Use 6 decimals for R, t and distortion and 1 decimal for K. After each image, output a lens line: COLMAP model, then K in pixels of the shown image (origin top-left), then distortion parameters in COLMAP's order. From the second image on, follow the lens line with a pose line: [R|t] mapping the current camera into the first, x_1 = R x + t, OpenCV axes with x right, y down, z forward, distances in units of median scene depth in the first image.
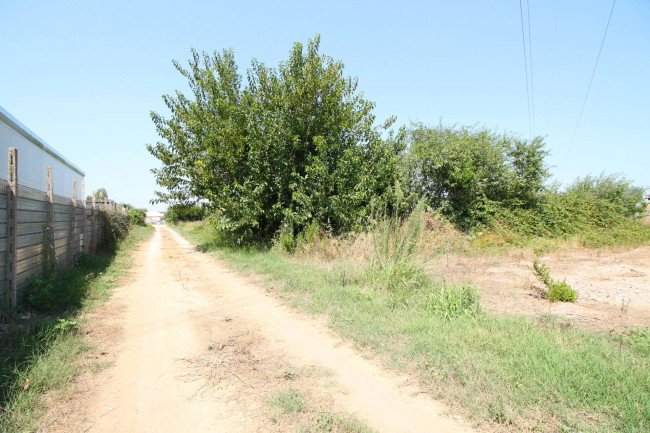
lens RADIAL K [[308.7, 0, 336.7], [0, 308.7, 218.1], [0, 0, 1]] dist [-0.001183, -0.018432]
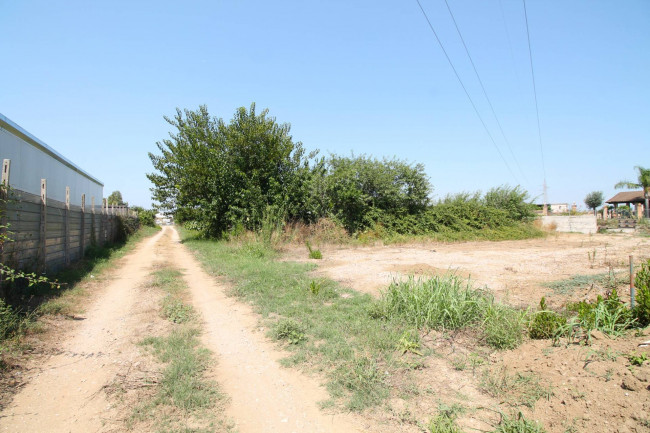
lens RADIAL K [[305.2, 0, 325.0], [0, 305.2, 216.5], [0, 0, 1]] dist [0.000021, -0.014711]
pose [[0.998598, 0.003788, -0.052798, 0.321621], [-0.004398, 0.999925, -0.011439, -0.007295], [0.052750, 0.011656, 0.998540, -0.426499]]
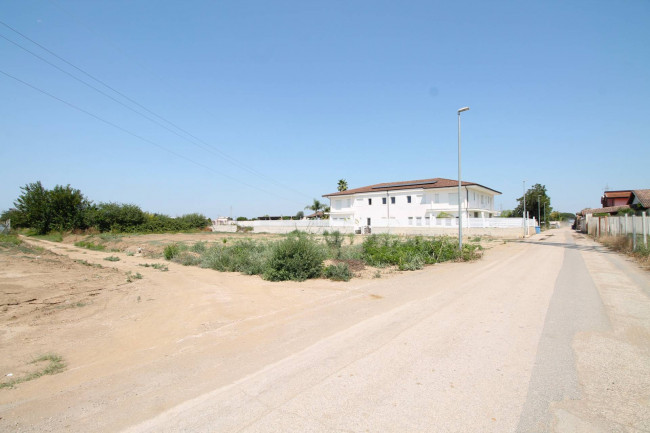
lens RADIAL K [[305.2, 0, 325.0], [0, 305.2, 216.5], [0, 0, 1]] dist [0.000021, -0.014711]
pose [[0.941671, 0.015095, 0.336196, 1.723688], [-0.007603, 0.999693, -0.023591, -0.079124], [-0.336448, 0.019659, 0.941497, -3.654271]]
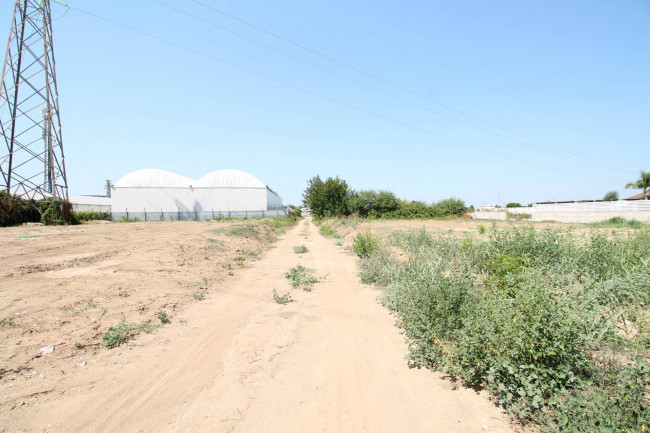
lens RADIAL K [[305.2, 0, 325.0], [0, 305.2, 216.5], [0, 0, 1]] dist [0.000021, -0.014711]
pose [[0.888440, 0.008543, -0.458912, 1.784597], [-0.002207, 0.999895, 0.014341, -0.030396], [0.458987, -0.011729, 0.888366, -2.882181]]
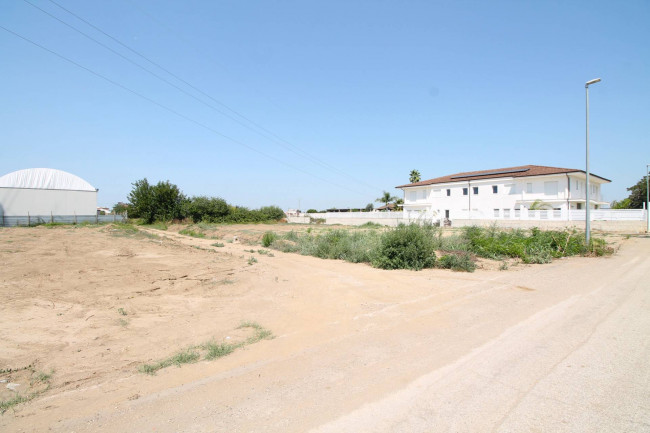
lens RADIAL K [[305.2, 0, 325.0], [0, 305.2, 216.5], [0, 0, 1]] dist [0.000021, -0.014711]
pose [[0.991422, 0.012080, 0.130137, 1.626443], [-0.012486, 0.999919, 0.002298, -0.067381], [-0.130099, -0.003903, 0.991493, -3.626390]]
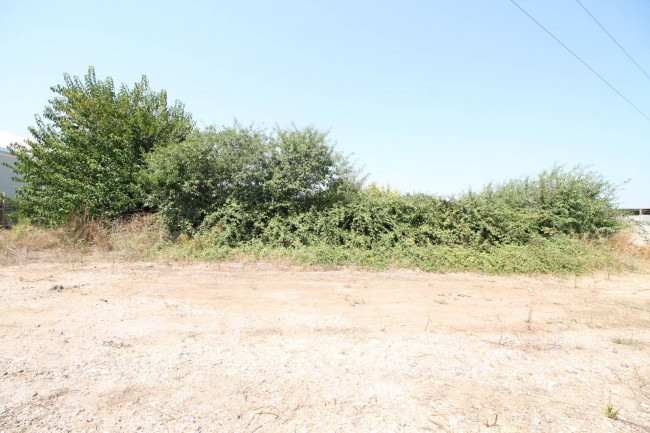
lens RADIAL K [[305.2, 0, 325.0], [0, 305.2, 216.5], [0, 0, 1]] dist [0.000021, -0.014711]
pose [[0.894247, 0.042709, -0.445531, 1.162786], [-0.041569, 0.999060, 0.012335, -0.040912], [0.445639, 0.007490, 0.895181, 0.304953]]
